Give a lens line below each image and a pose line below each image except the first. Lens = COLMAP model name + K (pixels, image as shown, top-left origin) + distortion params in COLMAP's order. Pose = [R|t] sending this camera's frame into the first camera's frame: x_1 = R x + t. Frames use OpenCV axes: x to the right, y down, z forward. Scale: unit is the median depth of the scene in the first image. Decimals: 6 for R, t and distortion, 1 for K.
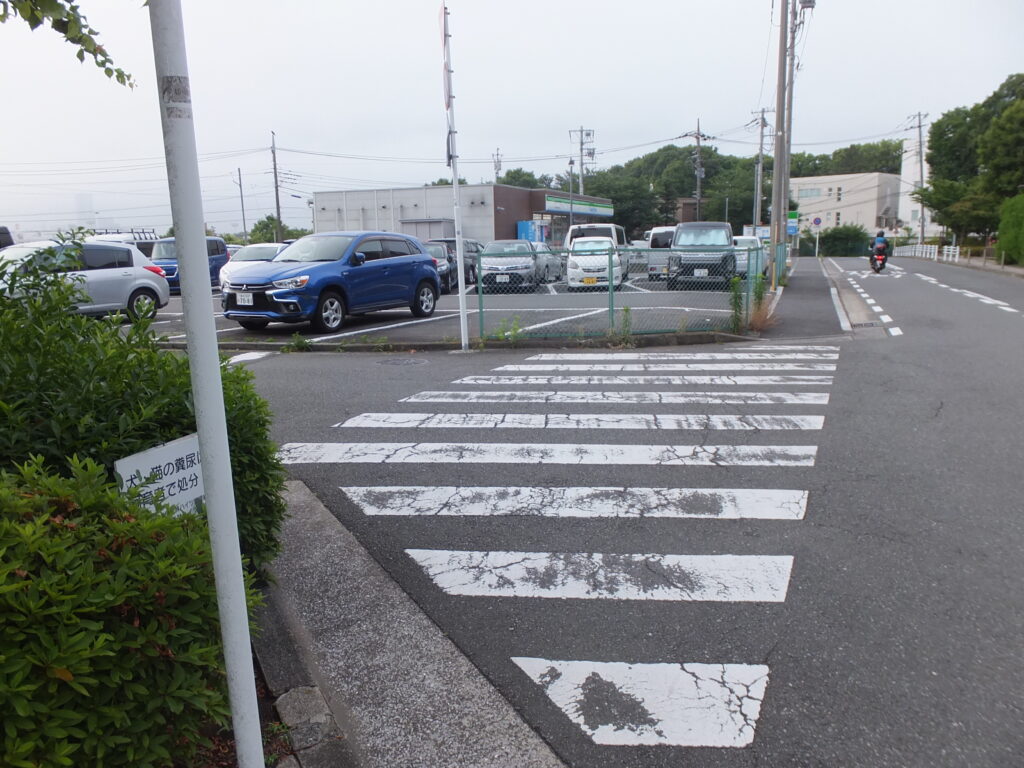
lens RADIAL K [[764.2, 0, 510.7], [0, 764.2, 386.6], [0, 0, 1]] dist [-0.035214, 0.011075]
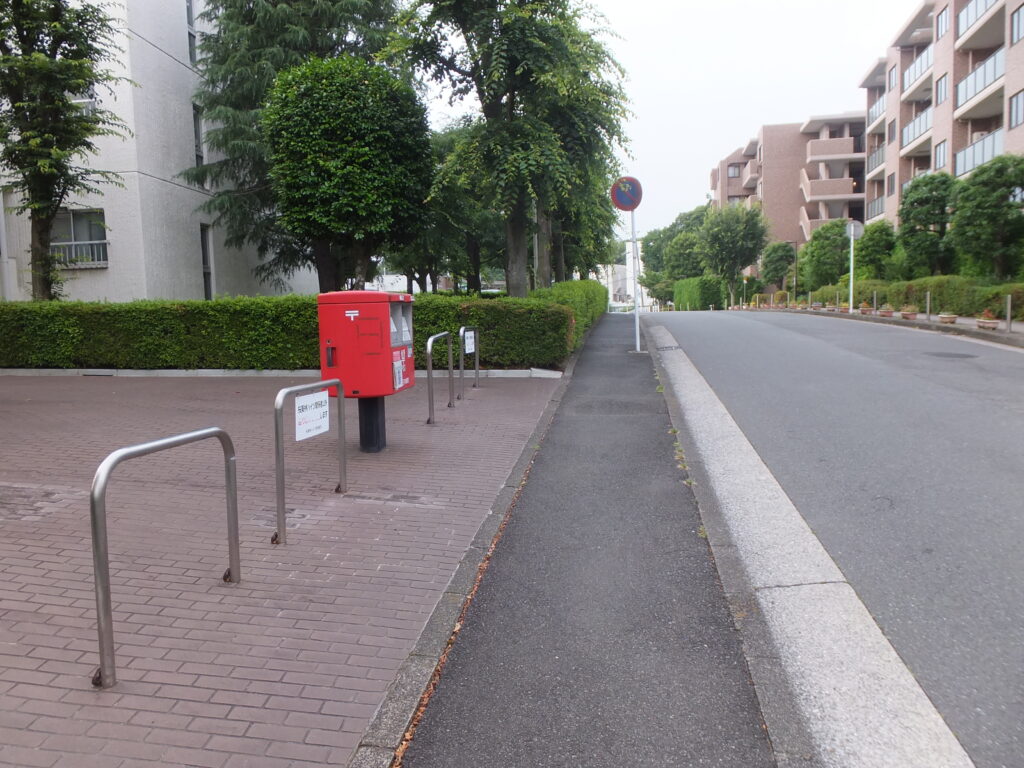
lens RADIAL K [[764.2, 0, 511.2], [0, 764.2, 380.8], [0, 0, 1]] dist [-0.035214, 0.011075]
pose [[0.949885, -0.030981, 0.311059, -0.295079], [0.065649, 0.992656, -0.101608, 0.138395], [-0.305627, 0.116937, 0.944943, -0.549714]]
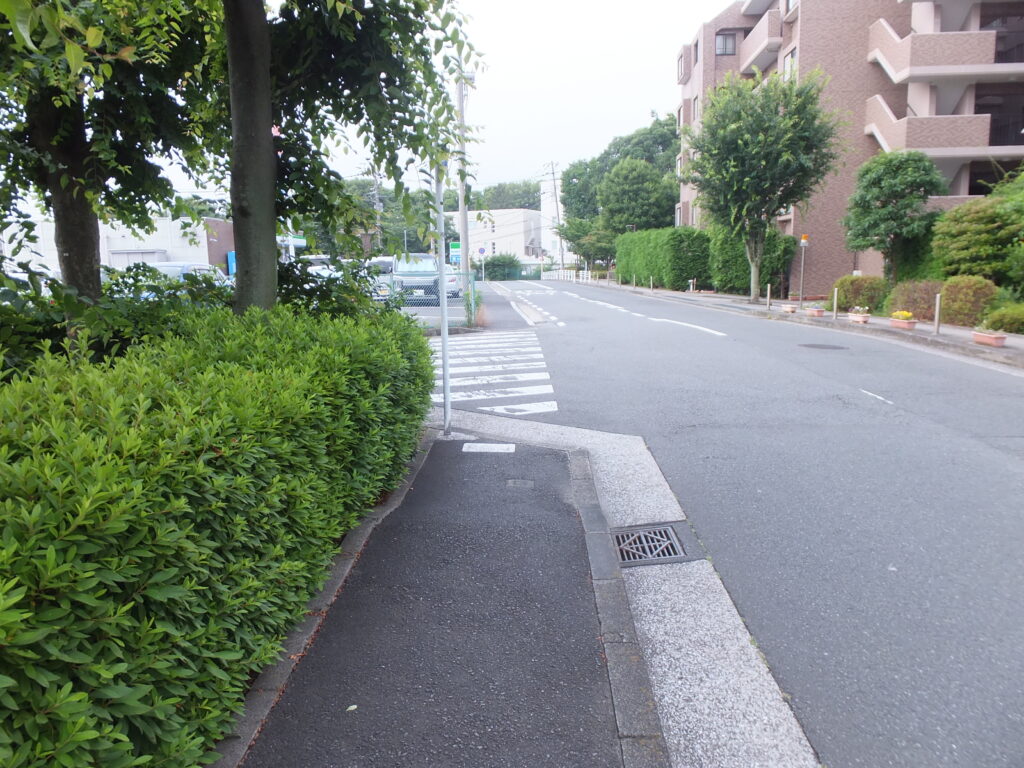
lens RADIAL K [[764.2, 0, 506.3], [0, 764.2, 380.5], [0, 0, 1]] dist [-0.035214, 0.011075]
pose [[0.912298, -0.062888, 0.404670, -0.054629], [0.080484, 0.996401, -0.026600, 0.016999], [-0.401540, 0.056837, 0.914076, -0.088436]]
